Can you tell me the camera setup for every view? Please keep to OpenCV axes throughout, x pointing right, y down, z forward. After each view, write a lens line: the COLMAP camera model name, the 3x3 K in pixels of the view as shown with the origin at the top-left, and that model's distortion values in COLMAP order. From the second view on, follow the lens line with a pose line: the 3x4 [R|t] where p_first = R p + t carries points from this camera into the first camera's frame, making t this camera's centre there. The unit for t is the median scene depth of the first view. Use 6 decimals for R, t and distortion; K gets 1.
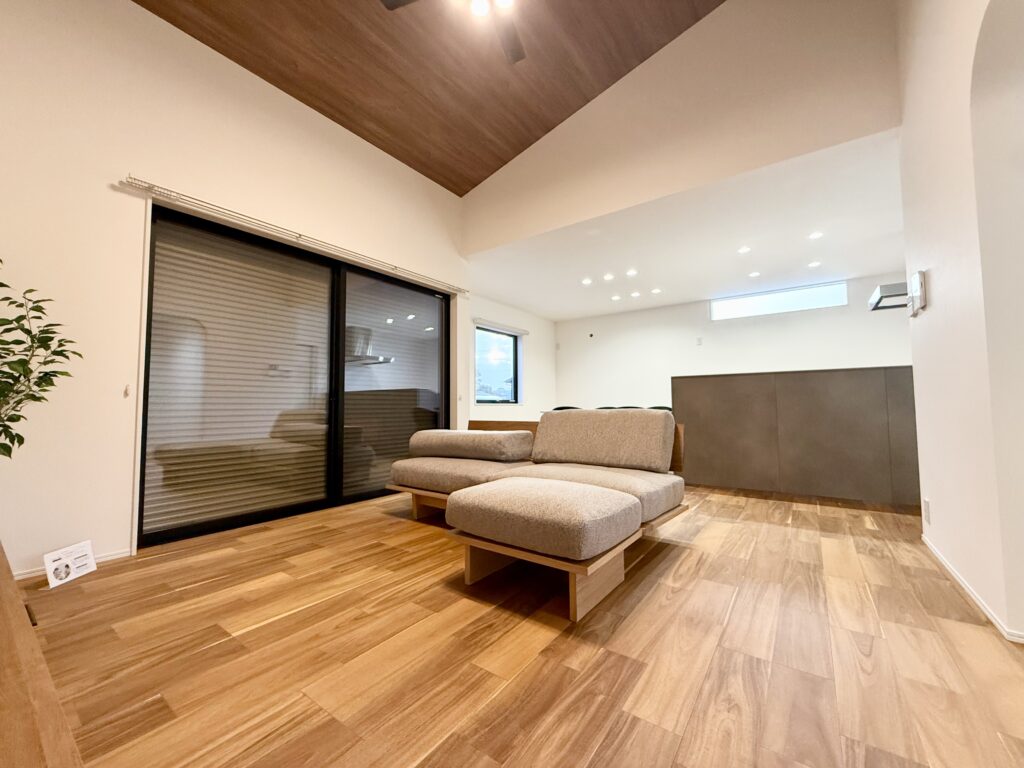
lens RADIAL K [[410.9, 0, 507.8], [0, 410.9, 380.1], [0, 0, 1]] dist [0.000679, -0.000207]
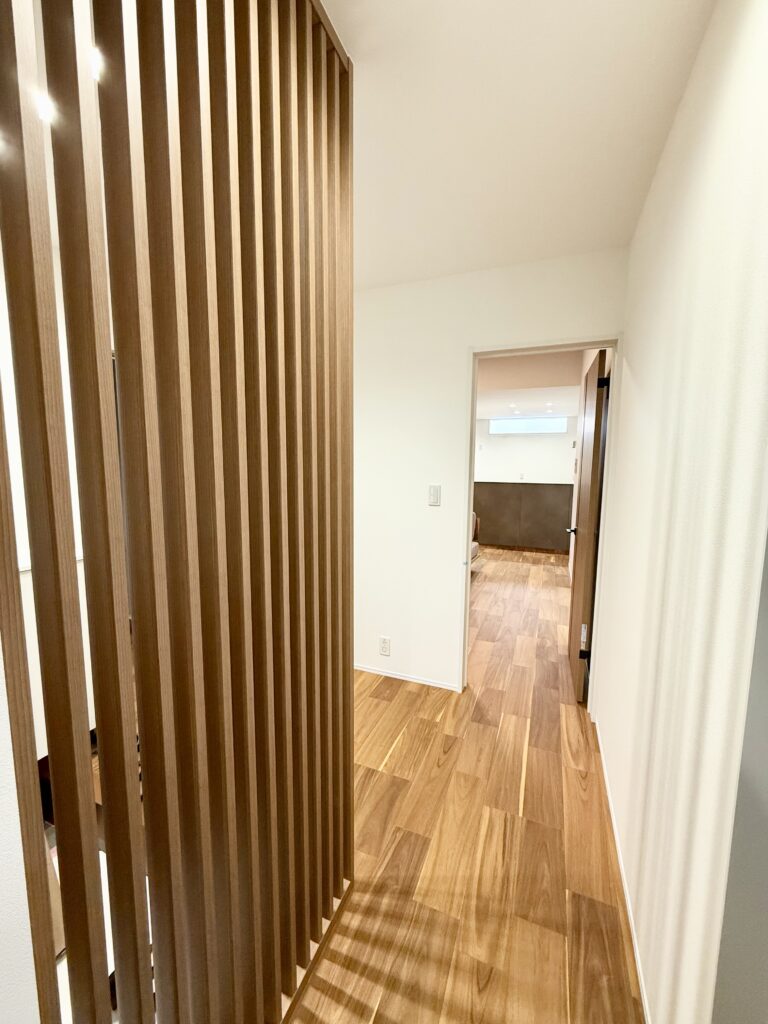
lens RADIAL K [[410.9, 0, 383.1], [0, 410.9, 509.5], [0, 0, 1]] dist [0.000679, -0.000207]
pose [[0.970971, -0.010574, 0.238964, -0.681187], [-0.031035, 0.985009, 0.169686, -0.338813], [-0.237176, -0.172176, 0.956087, -1.089674]]
